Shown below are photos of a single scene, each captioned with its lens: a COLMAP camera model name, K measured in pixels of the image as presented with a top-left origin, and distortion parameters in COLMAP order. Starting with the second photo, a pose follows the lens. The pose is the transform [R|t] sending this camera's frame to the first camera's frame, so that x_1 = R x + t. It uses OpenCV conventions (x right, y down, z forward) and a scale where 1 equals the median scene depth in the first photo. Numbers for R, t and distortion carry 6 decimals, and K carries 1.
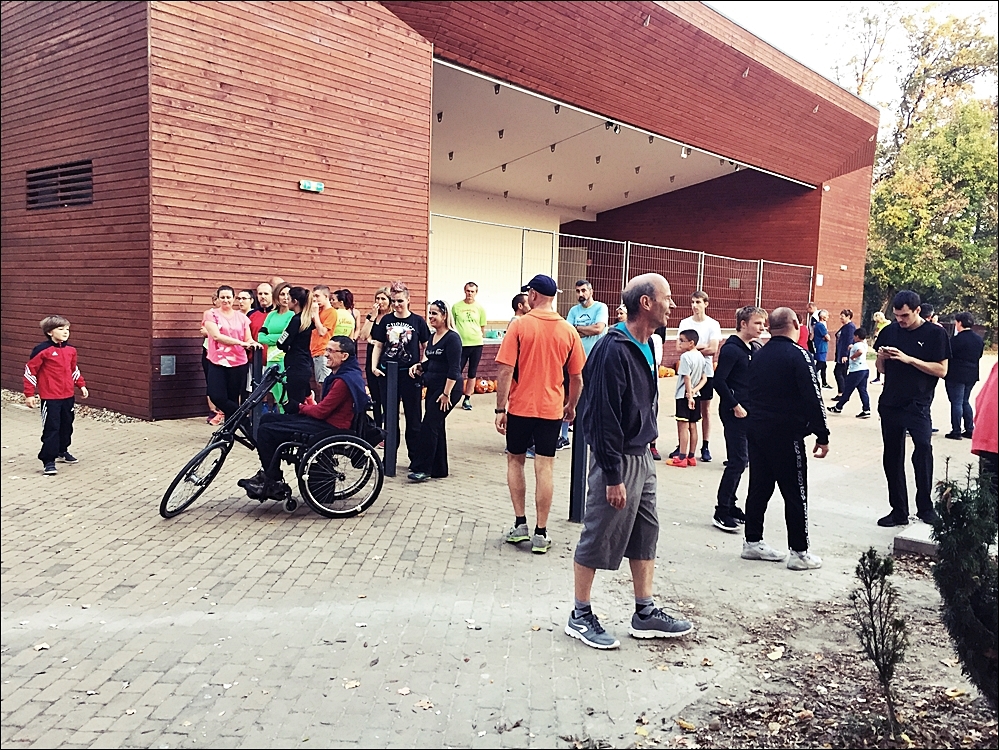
lens RADIAL K [[845.3, 0, 502.9], [0, 845.3, 378.5], [0, 0, 1]] dist [0.085331, -0.092871]
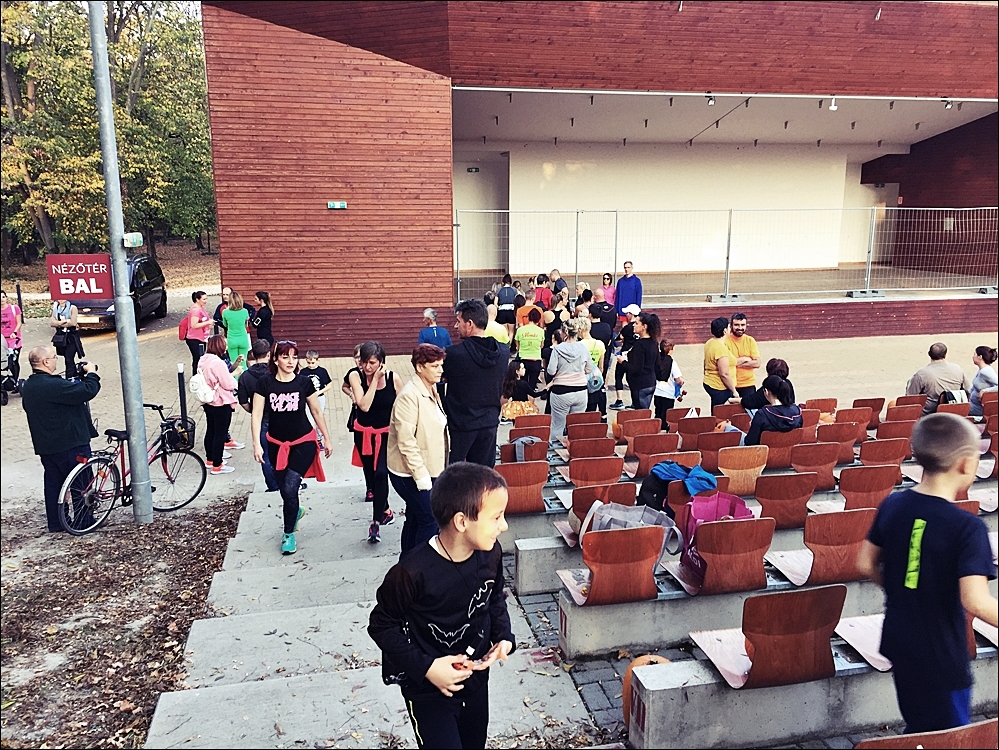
lens RADIAL K [[845.3, 0, 500.9], [0, 845.3, 374.4], [0, 0, 1]] dist [0.085331, -0.092871]
pose [[0.787824, 0.090503, -0.609214, 0.832698], [-0.029112, 0.993511, 0.109946, -0.099948], [0.615212, -0.068883, 0.785347, 0.019570]]
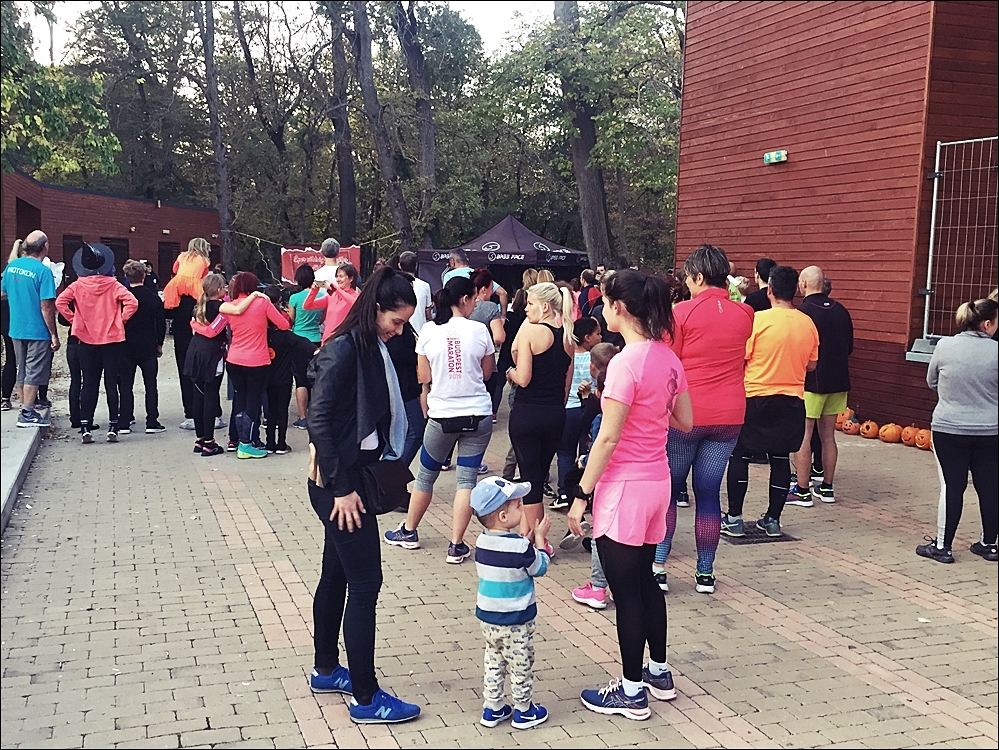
lens RADIAL K [[1004.1, 0, 501.1], [0, 1004.1, 375.1], [0, 0, 1]] dist [0.056586, 0.000000]
pose [[-0.485692, 0.038787, -0.873269, 0.769186], [-0.126810, 0.985320, 0.114292, -0.082015], [0.864883, 0.166251, -0.473643, 1.194884]]
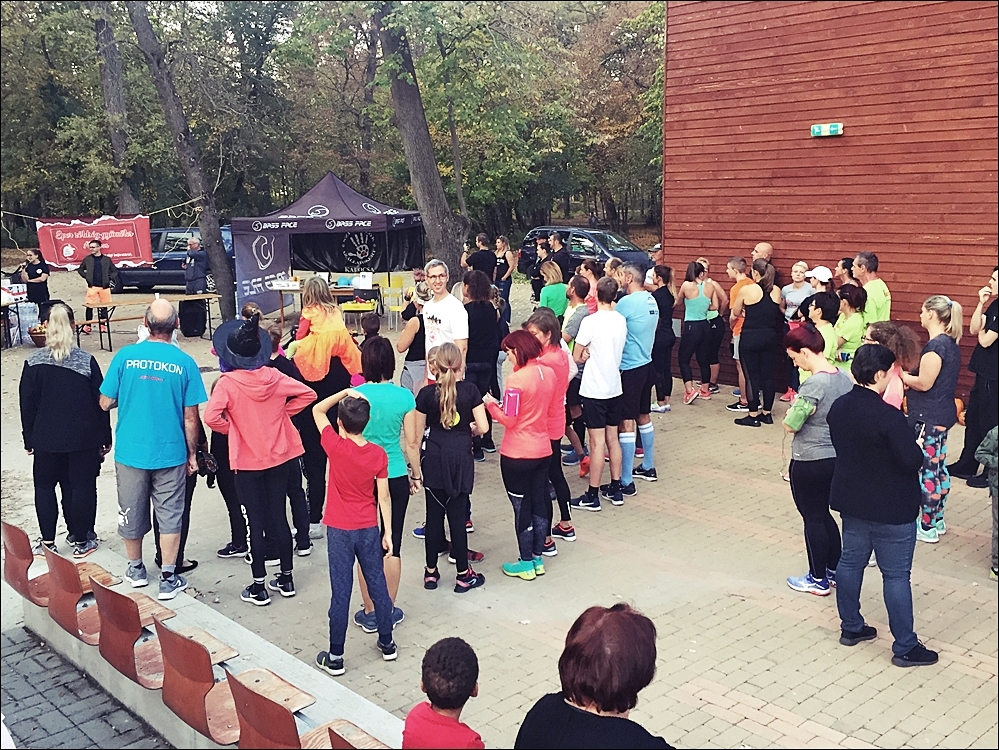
lens RADIAL K [[1004.1, 0, 500.1], [0, 1004.1, 375.5], [0, 0, 1]] dist [0.056586, 0.000000]
pose [[-0.117111, 0.139762, -0.983235, 0.740062], [-0.081444, 0.985361, 0.149765, -0.106257], [0.989774, 0.097618, -0.104014, 0.757758]]
